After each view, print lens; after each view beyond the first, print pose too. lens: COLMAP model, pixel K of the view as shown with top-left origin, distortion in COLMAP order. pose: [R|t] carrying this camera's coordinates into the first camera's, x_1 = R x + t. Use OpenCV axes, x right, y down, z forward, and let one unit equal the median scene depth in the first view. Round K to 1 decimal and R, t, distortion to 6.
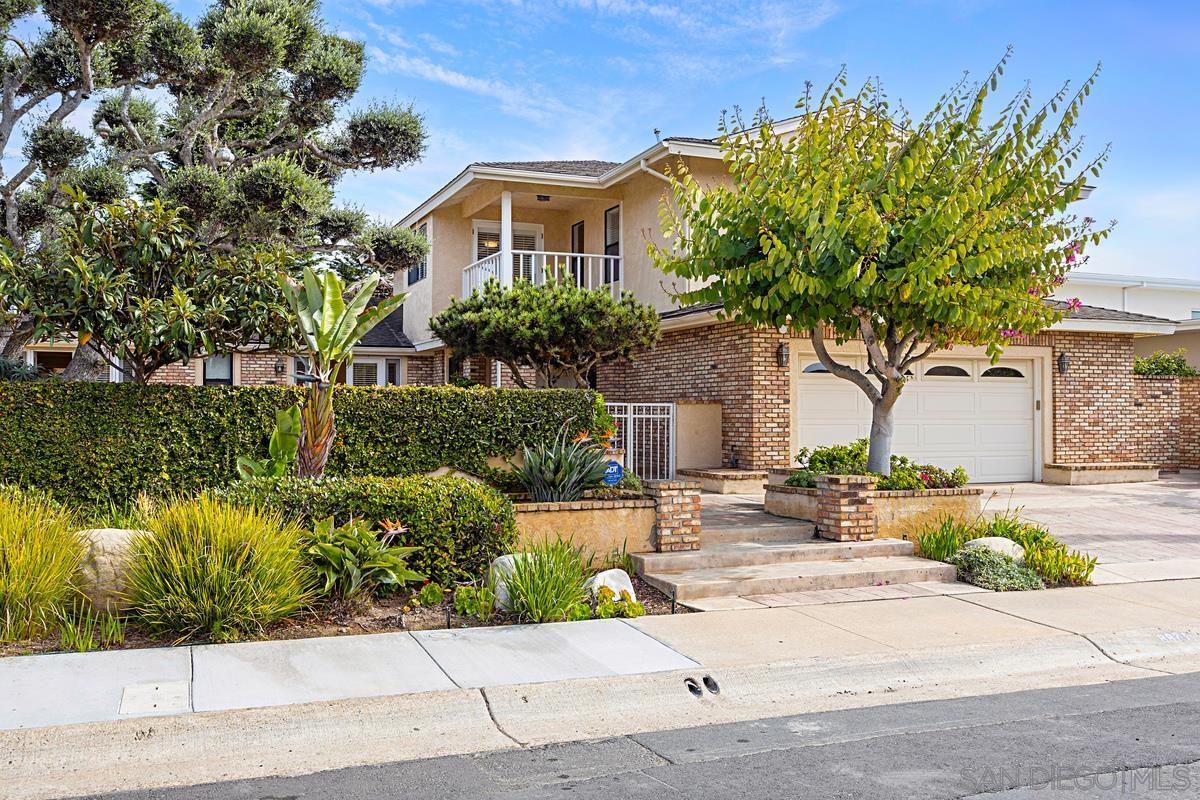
lens RADIAL K [[1034.7, 0, 597.4], [0, 1034.7, 397.7], [0, 0, 1]] dist [-0.010712, 0.010922]
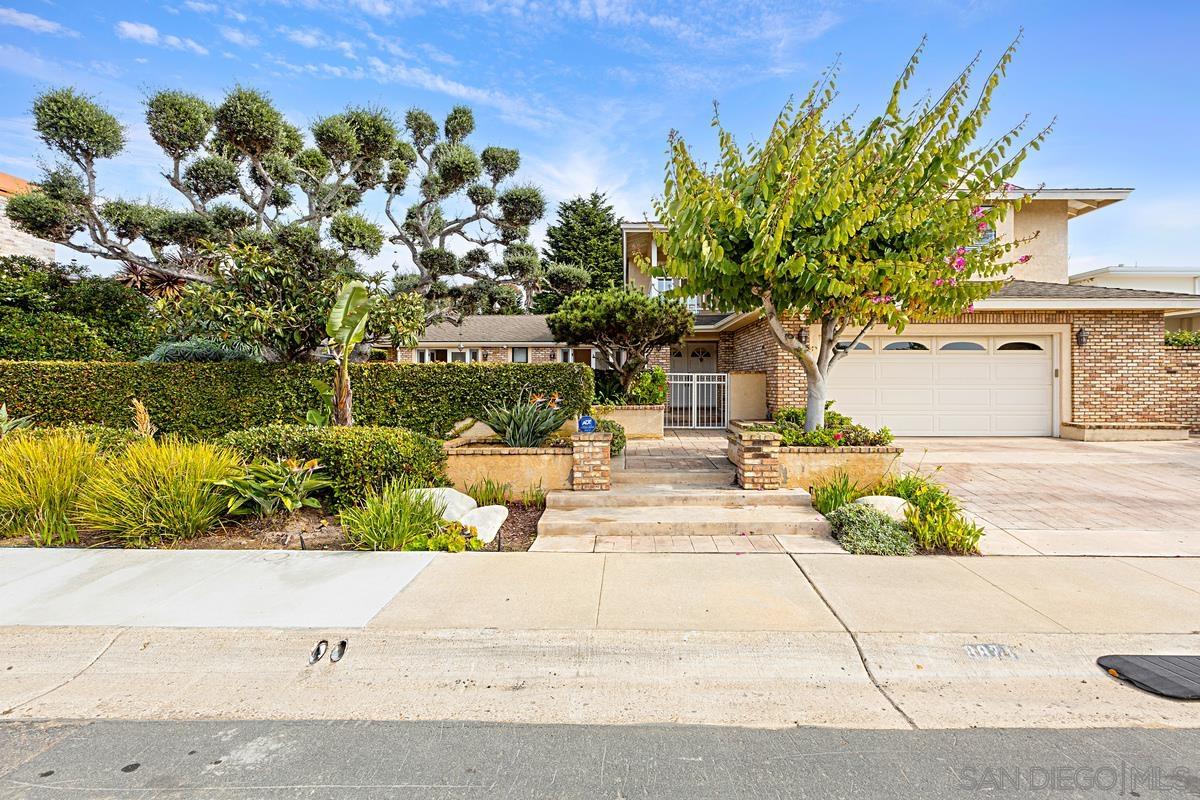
lens RADIAL K [[551.6, 0, 628.9], [0, 551.6, 379.4], [0, 0, 1]] dist [0.003350, -0.001045]
pose [[0.927985, -0.004507, -0.372591, 0.343766], [0.008290, 0.999929, 0.008554, 0.008390], [0.372526, -0.011027, 0.927956, 0.370395]]
